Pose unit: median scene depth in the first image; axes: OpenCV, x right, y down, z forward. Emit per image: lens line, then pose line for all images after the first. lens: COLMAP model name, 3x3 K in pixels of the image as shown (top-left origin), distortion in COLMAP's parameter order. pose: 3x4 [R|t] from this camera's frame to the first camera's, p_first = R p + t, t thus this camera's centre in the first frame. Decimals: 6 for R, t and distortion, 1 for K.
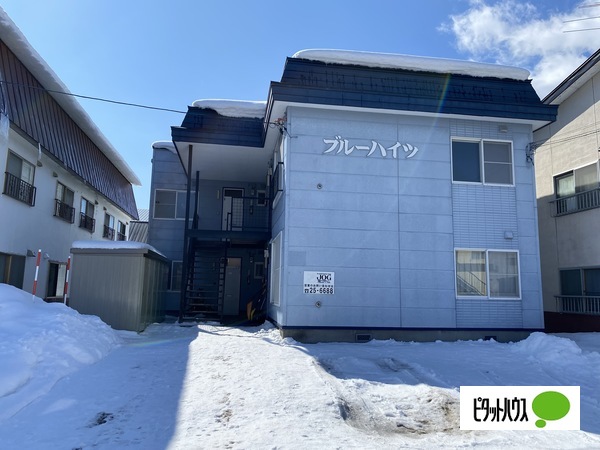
lens RADIAL K [[449.4, 0, 300.0], [0, 449.4, 225.0], [0, 0, 1]] dist [0.097264, -0.159697]
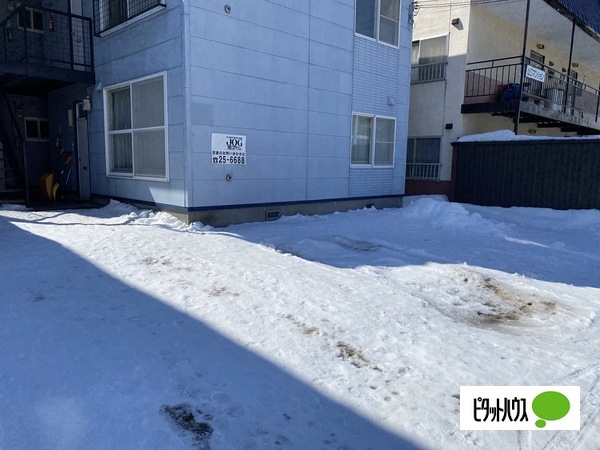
lens RADIAL K [[449.4, 0, 300.0], [0, 449.4, 225.0], [0, 0, 1]] dist [0.097264, -0.159697]
pose [[0.821561, -0.081975, 0.564196, -0.282425], [-0.083931, 0.961436, 0.261909, 0.040011], [-0.563908, -0.262528, 0.782998, 0.291670]]
